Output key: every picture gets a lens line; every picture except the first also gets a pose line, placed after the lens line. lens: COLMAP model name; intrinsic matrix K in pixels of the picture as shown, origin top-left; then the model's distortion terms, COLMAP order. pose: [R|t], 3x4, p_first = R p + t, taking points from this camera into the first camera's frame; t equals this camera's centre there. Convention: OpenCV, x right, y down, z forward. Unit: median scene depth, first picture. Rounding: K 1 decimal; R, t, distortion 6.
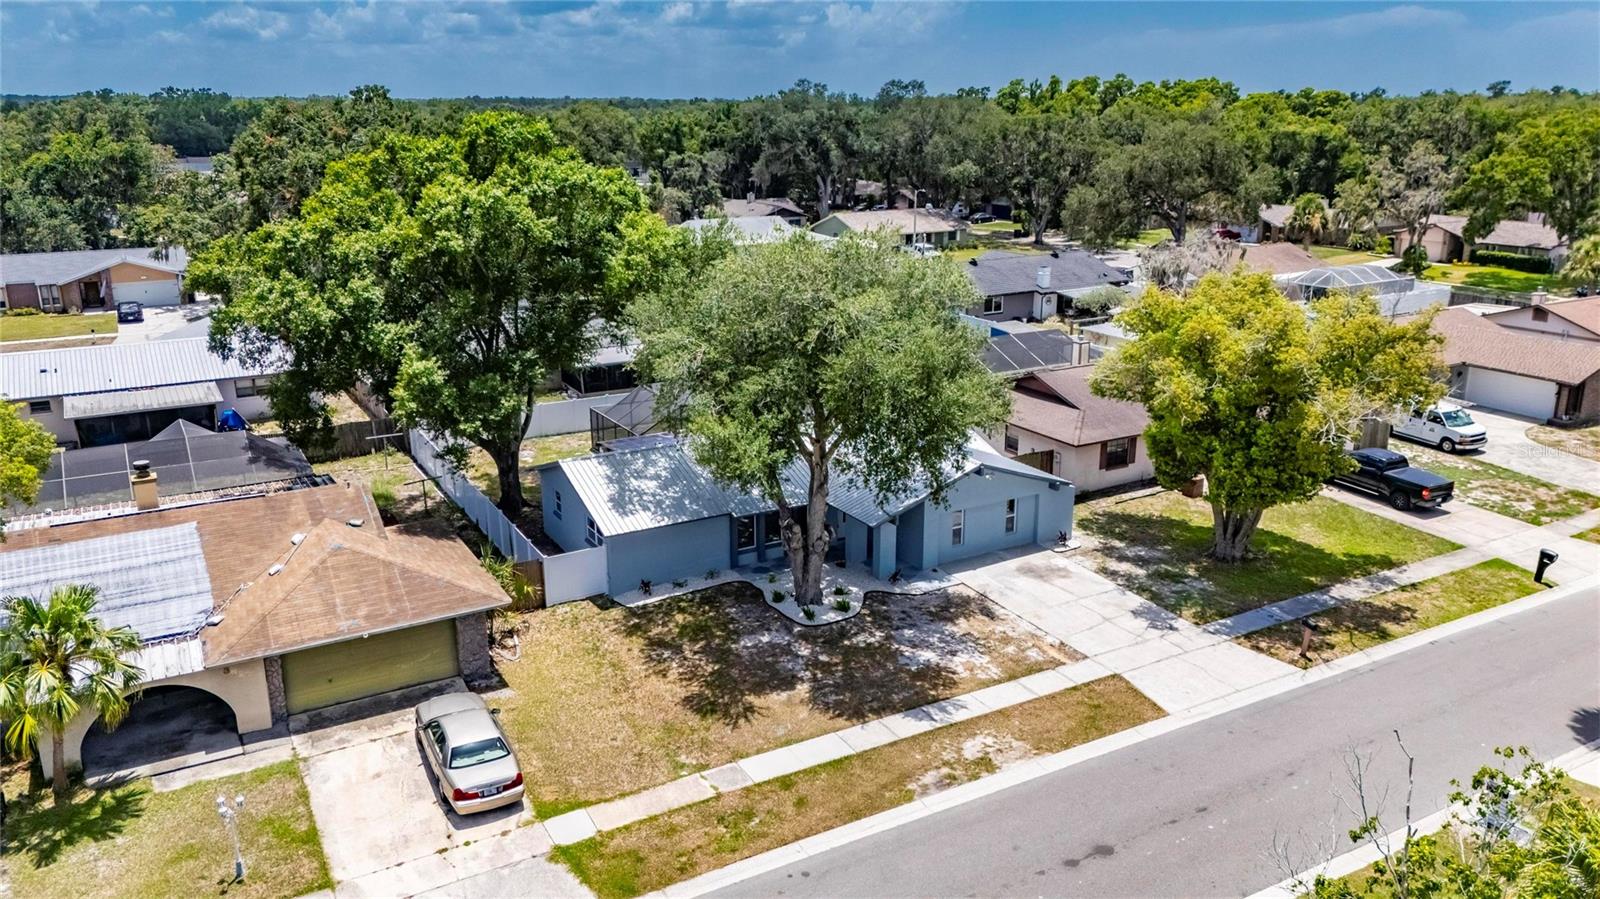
lens RADIAL K [[1178.8, 0, 803.5], [0, 1178.8, 454.7], [0, 0, 1]] dist [0.066798, -0.070192]
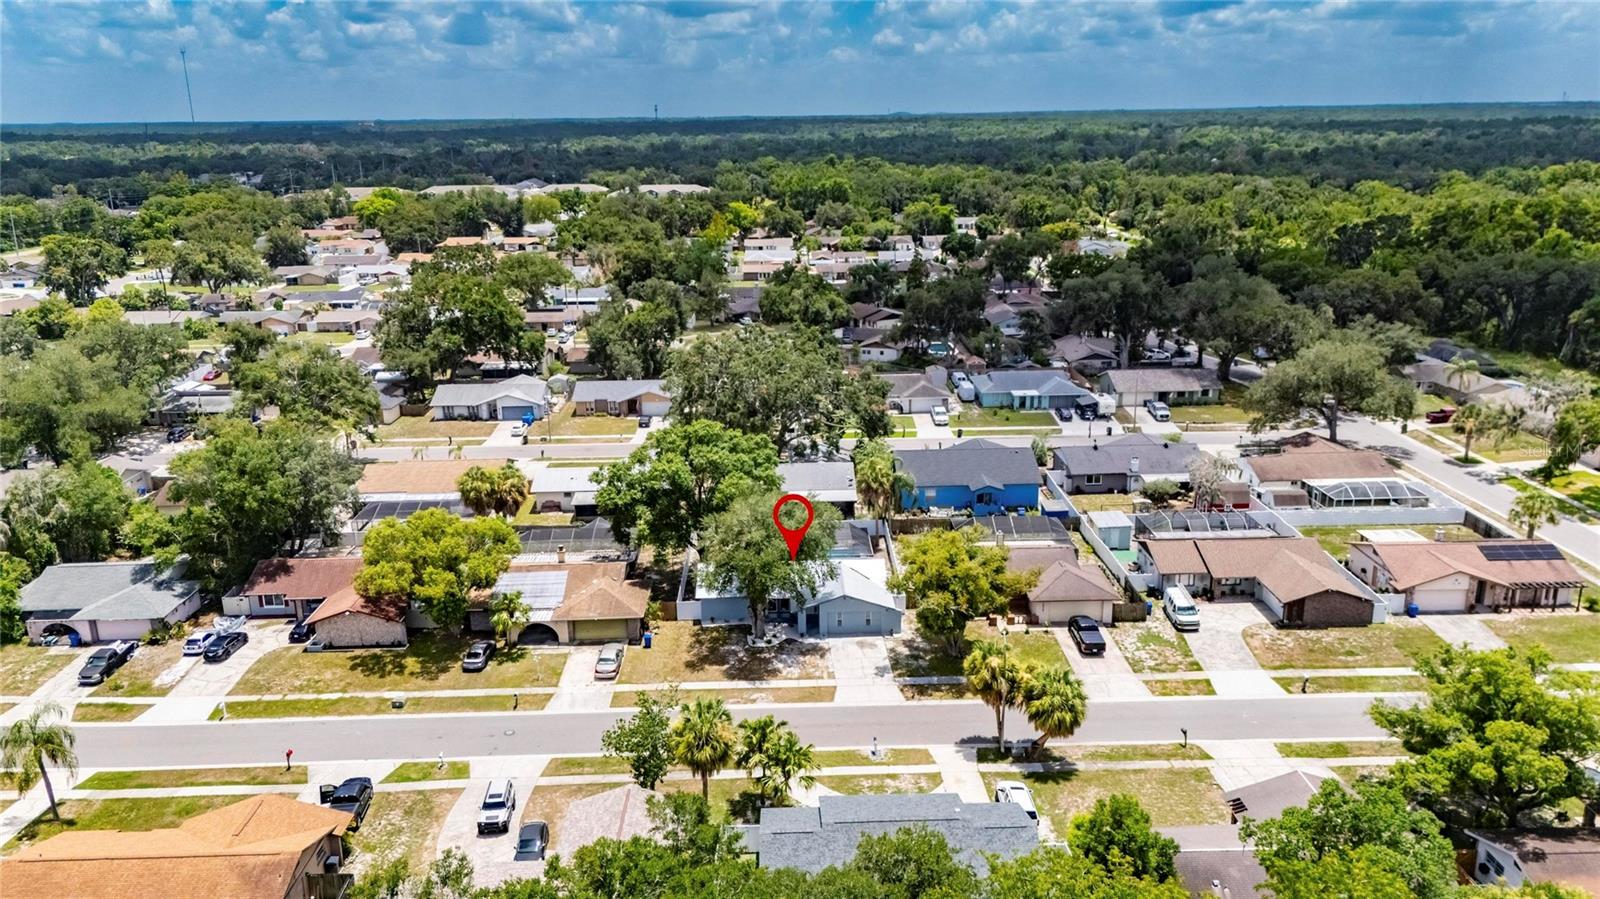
lens RADIAL K [[1178.8, 0, 799.5], [0, 1178.8, 445.6], [0, 0, 1]] dist [0.066798, -0.070192]
pose [[0.878109, 0.116652, -0.464022, 1.260385], [-0.121925, 0.992362, 0.018743, -0.358538], [0.462664, 0.040118, 0.885625, -1.289461]]
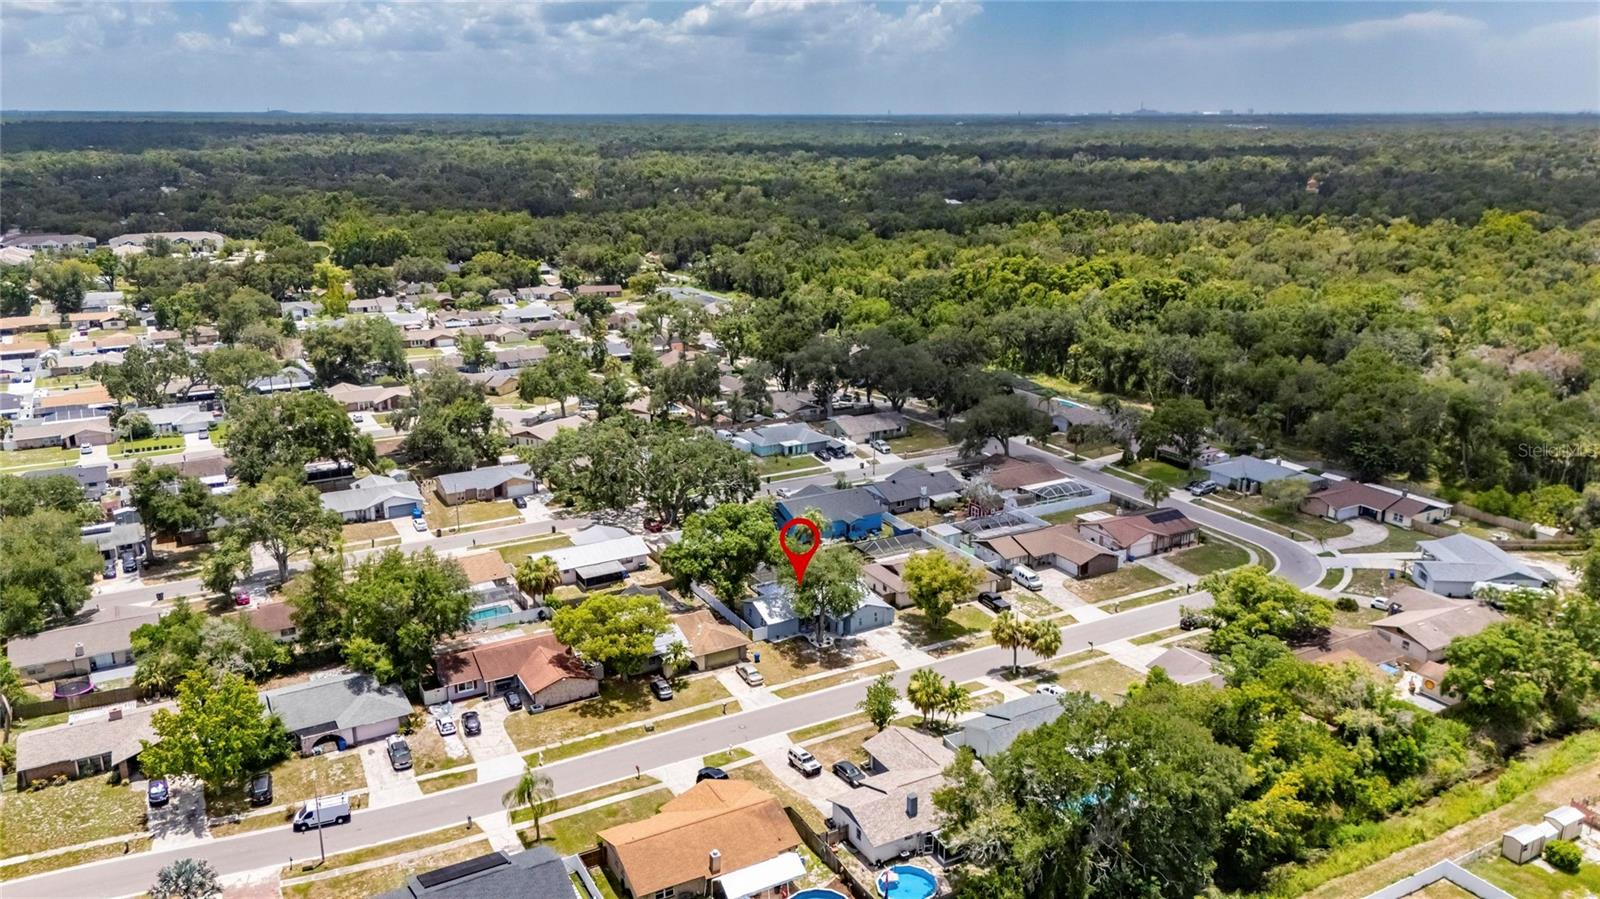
lens RADIAL K [[1178.8, 0, 799.3], [0, 1178.8, 443.6], [0, 0, 1]] dist [0.066798, -0.070192]
pose [[0.999886, 0.003469, -0.014728, -0.008260], [-0.003678, 0.999892, -0.014235, -0.495059], [0.014677, 0.014288, 0.999790, -3.043559]]
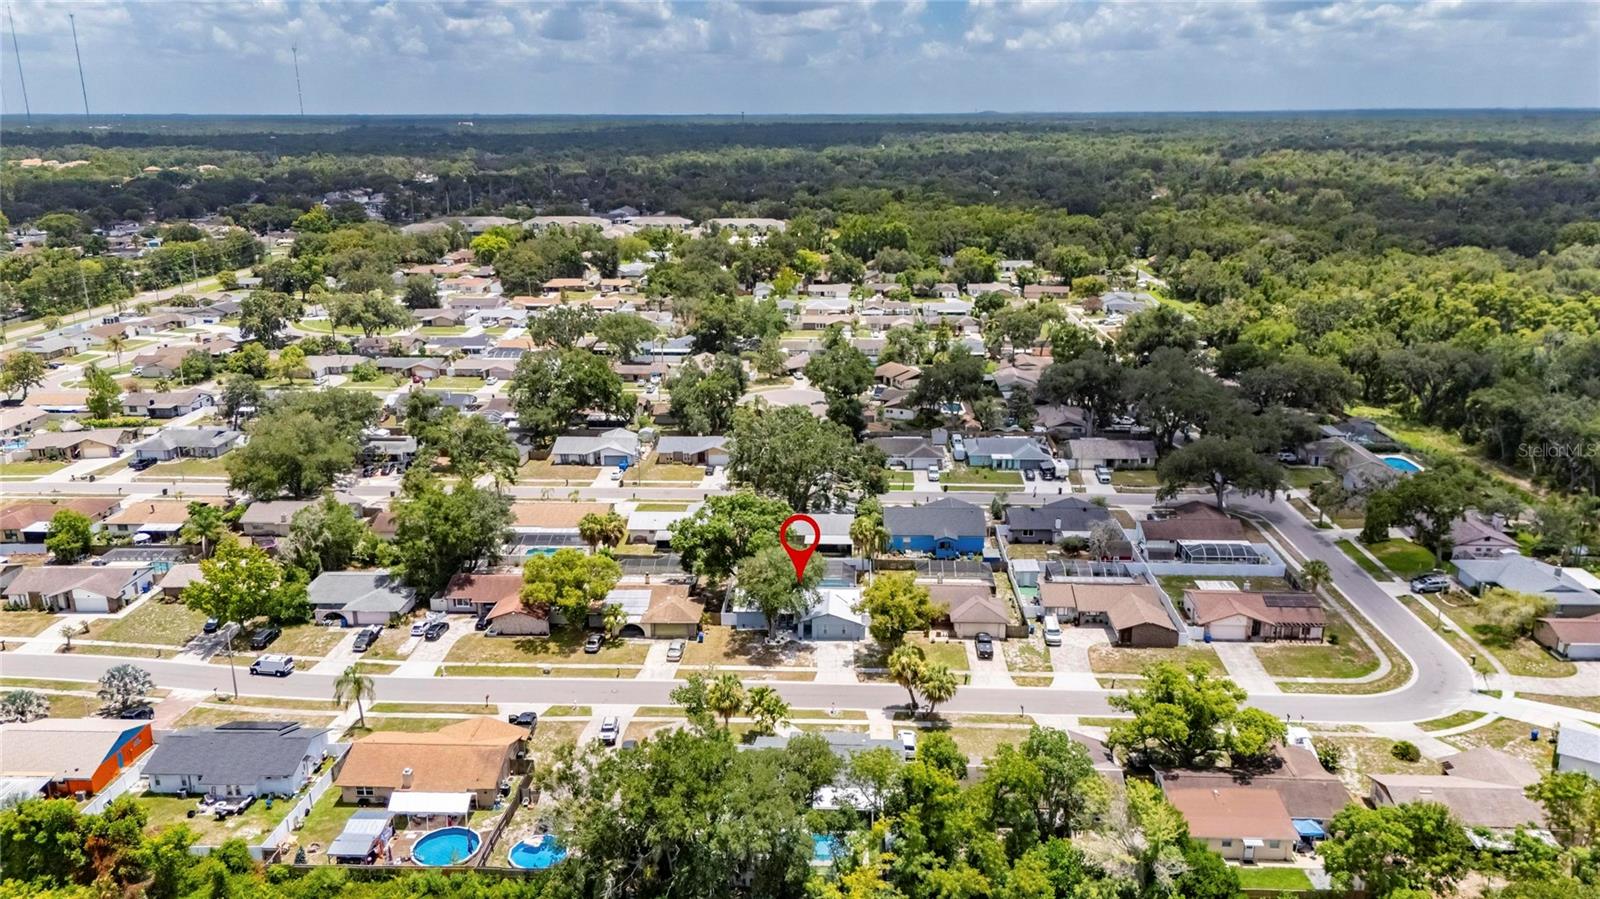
lens RADIAL K [[1178.8, 0, 798.8], [0, 1178.8, 441.3], [0, 0, 1]] dist [0.066798, -0.070192]
pose [[0.841626, 0.141231, -0.521268, 2.117949], [-0.149012, 0.988461, 0.027221, -0.673797], [0.519097, 0.054766, 0.852959, -2.452987]]
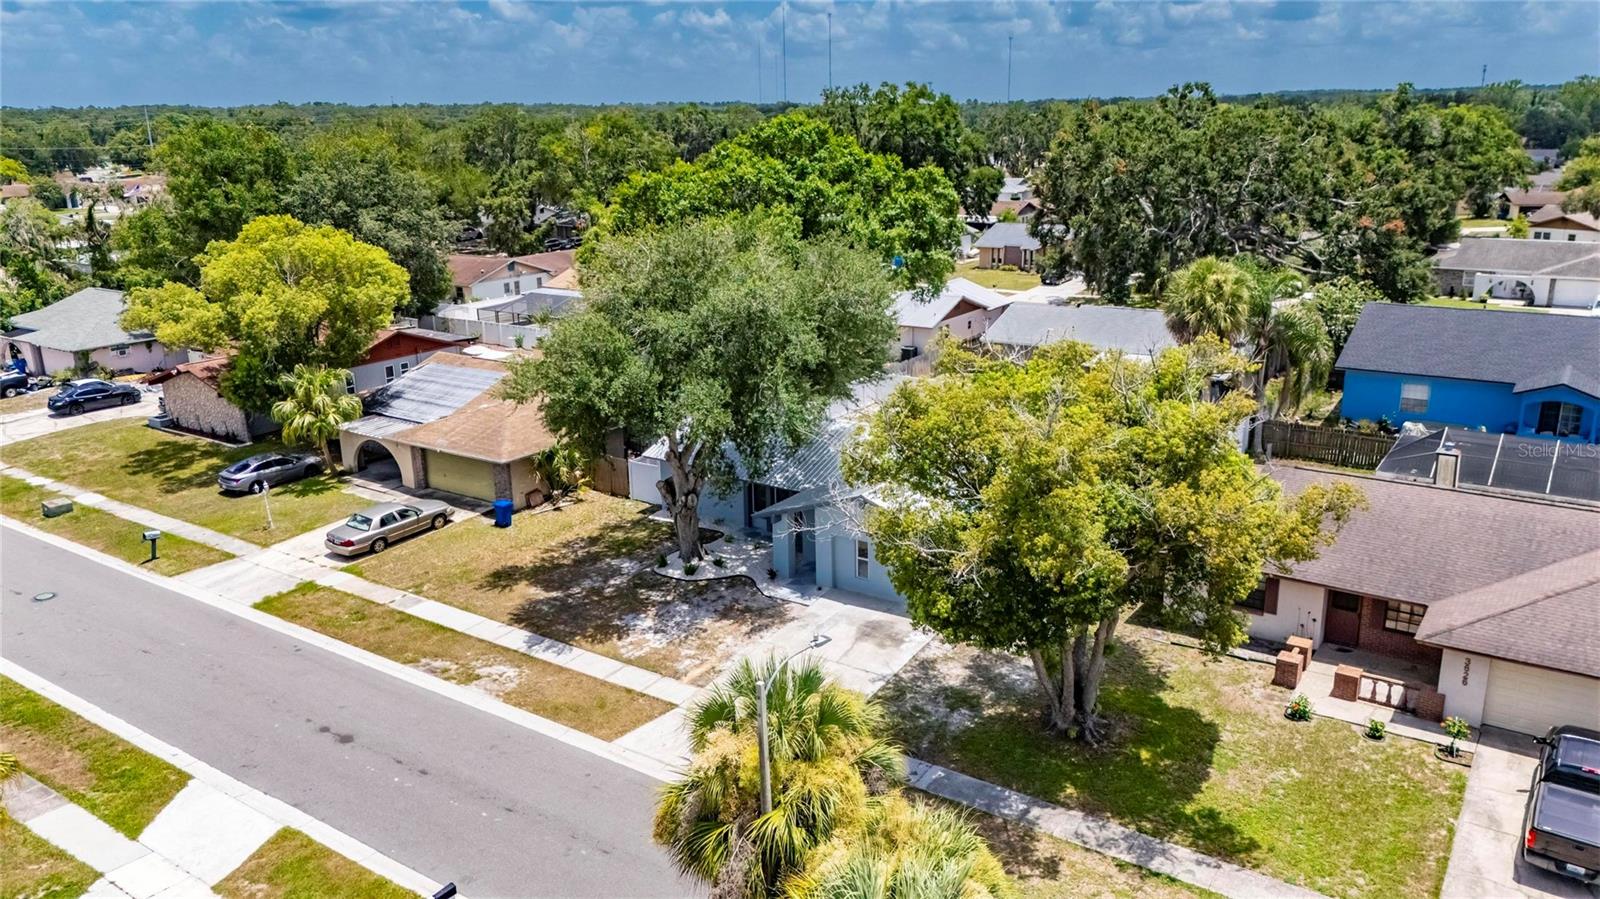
lens RADIAL K [[1178.8, 0, 797.3], [0, 1178.8, 450.0], [0, 0, 1]] dist [0.066798, -0.070192]
pose [[0.428958, 0.244497, -0.869607, 1.018637], [-0.239521, 0.959001, 0.151480, -0.170296], [0.870991, 0.143311, 0.469933, 0.567624]]
